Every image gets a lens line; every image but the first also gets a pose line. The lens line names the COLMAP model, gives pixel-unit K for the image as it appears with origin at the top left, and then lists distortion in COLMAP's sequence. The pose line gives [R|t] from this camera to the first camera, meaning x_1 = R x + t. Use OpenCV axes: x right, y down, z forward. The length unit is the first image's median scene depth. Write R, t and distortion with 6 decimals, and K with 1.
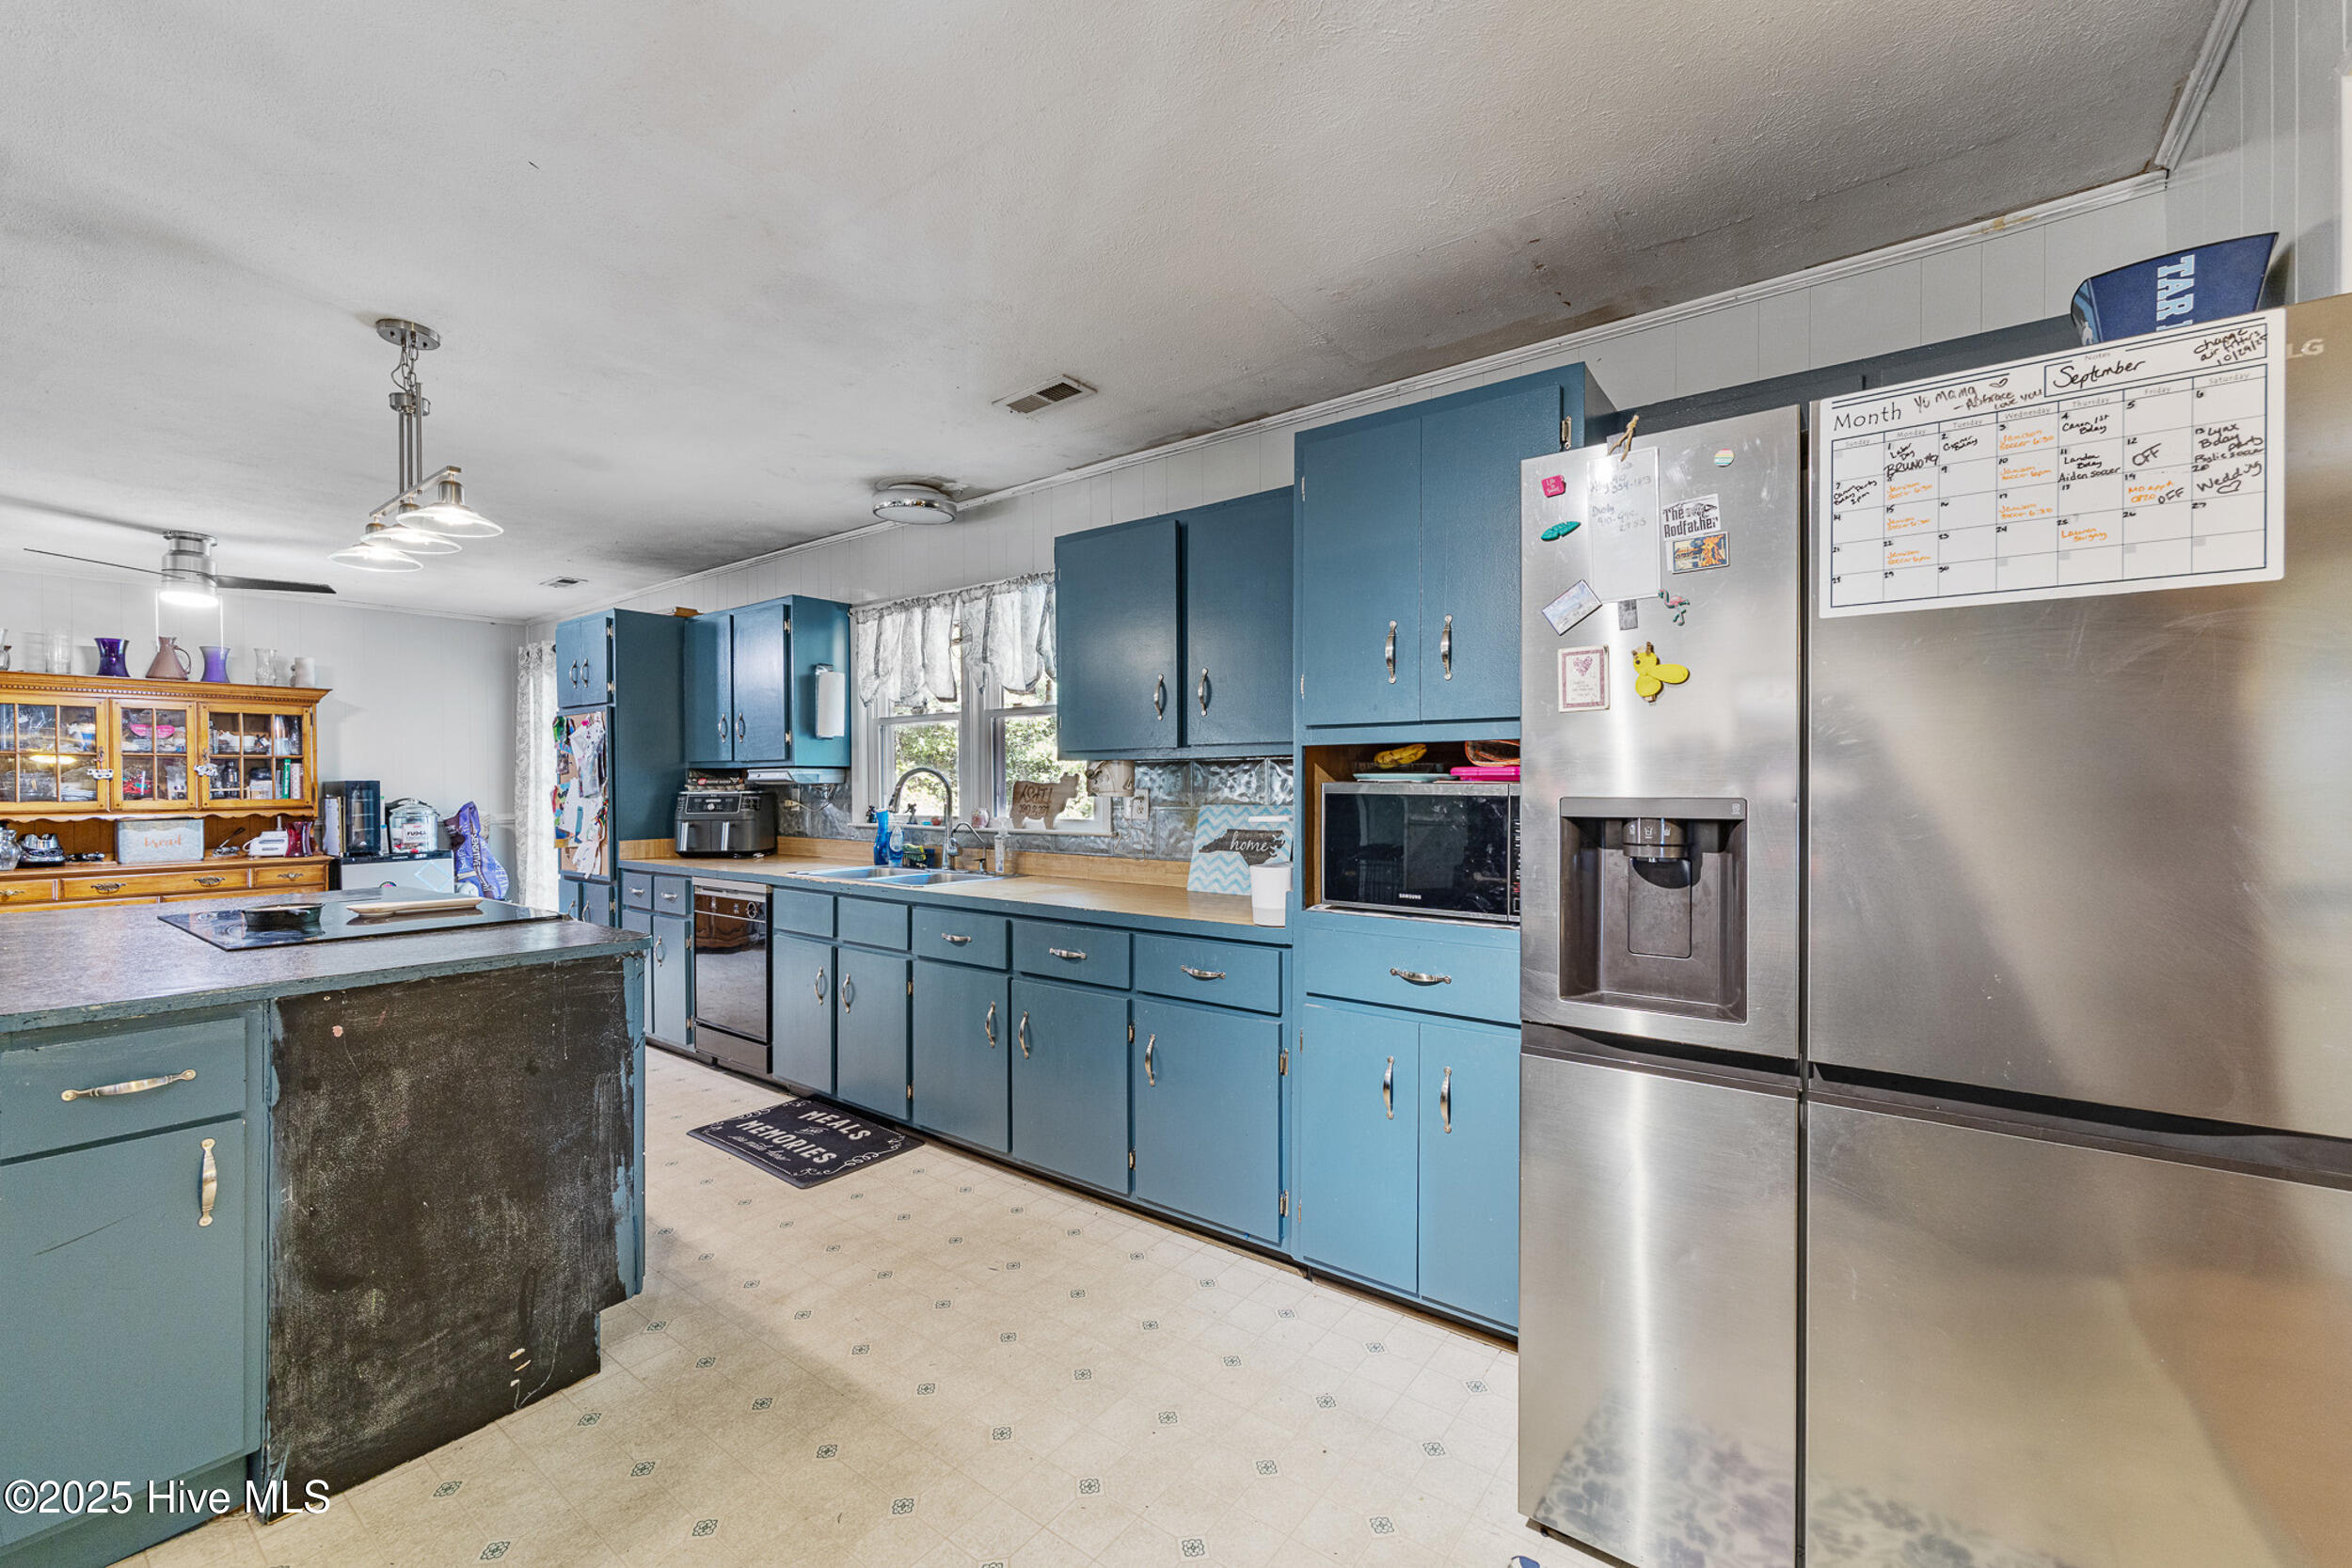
lens RADIAL K [[942.1, 0, 1187.4], [0, 942.1, 786.4], [0, 0, 1]] dist [-0.005244, 0.002422]
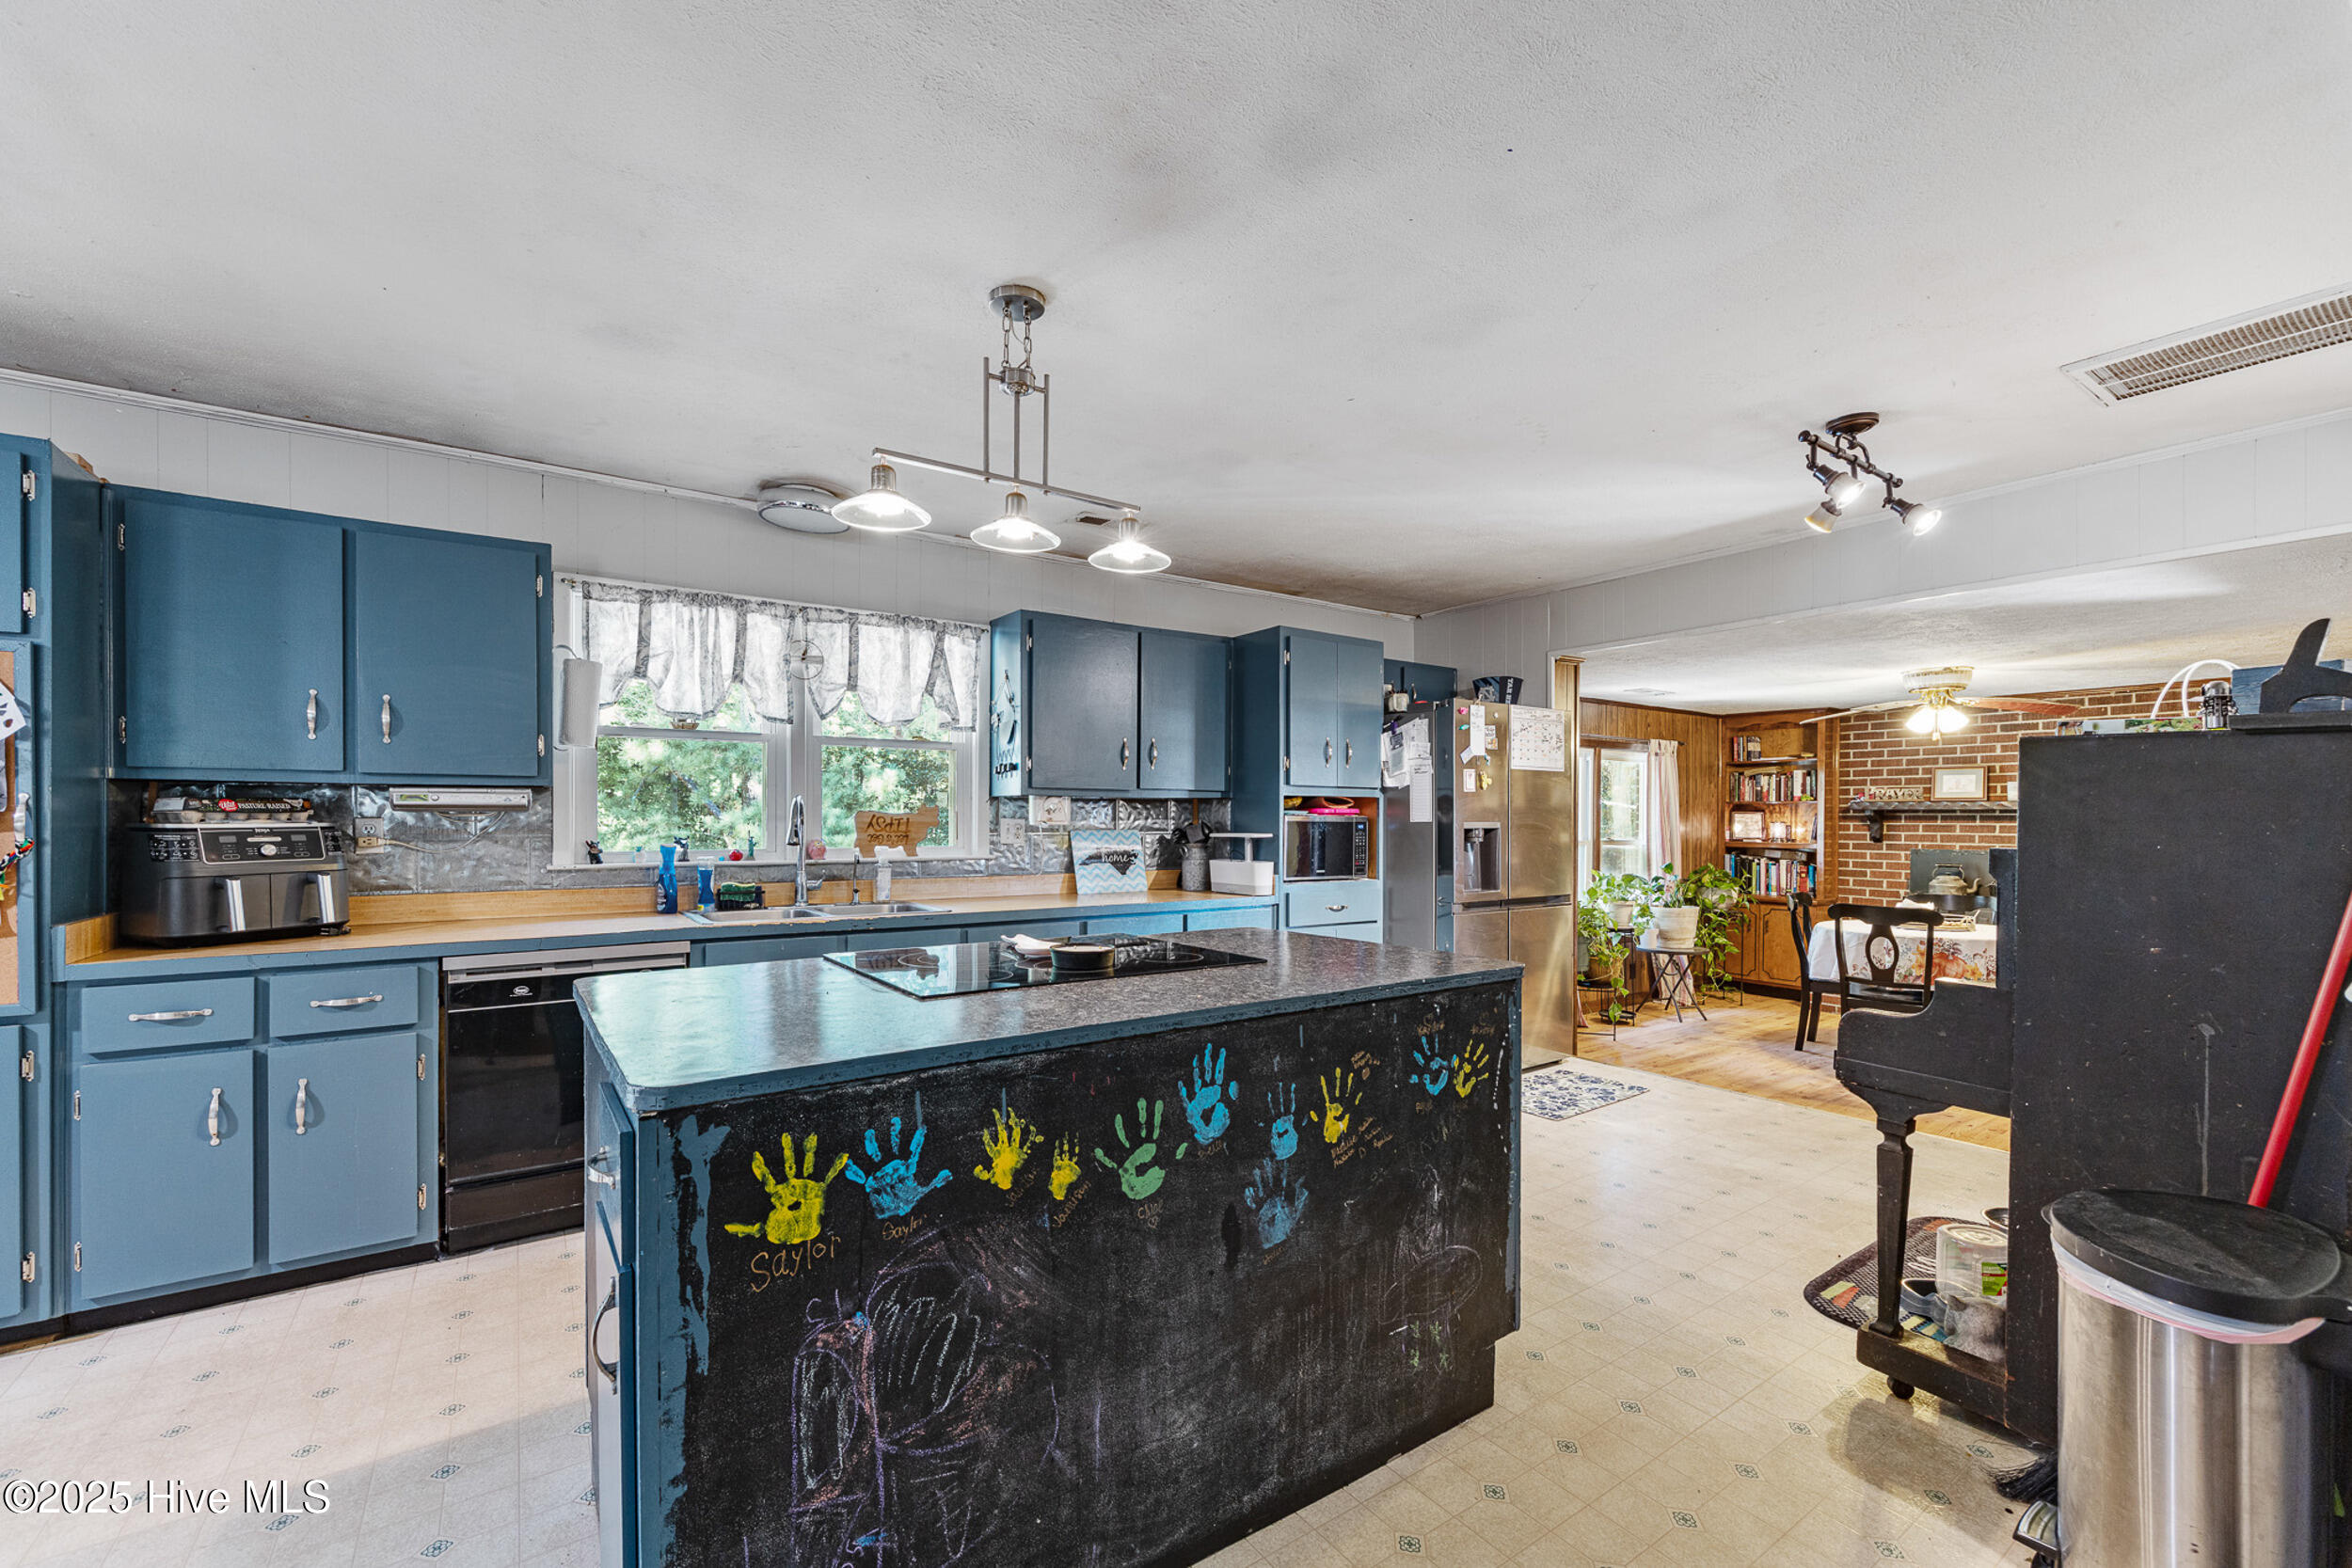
lens RADIAL K [[942.1, 0, 1163.7], [0, 942.1, 828.3], [0, 0, 1]] dist [-0.005244, 0.002422]
pose [[0.328255, -0.009925, 0.944537, -1.439843], [-0.002092, 0.999935, 0.011235, 0.001505], [-0.944587, -0.005664, 0.328213, 0.503424]]
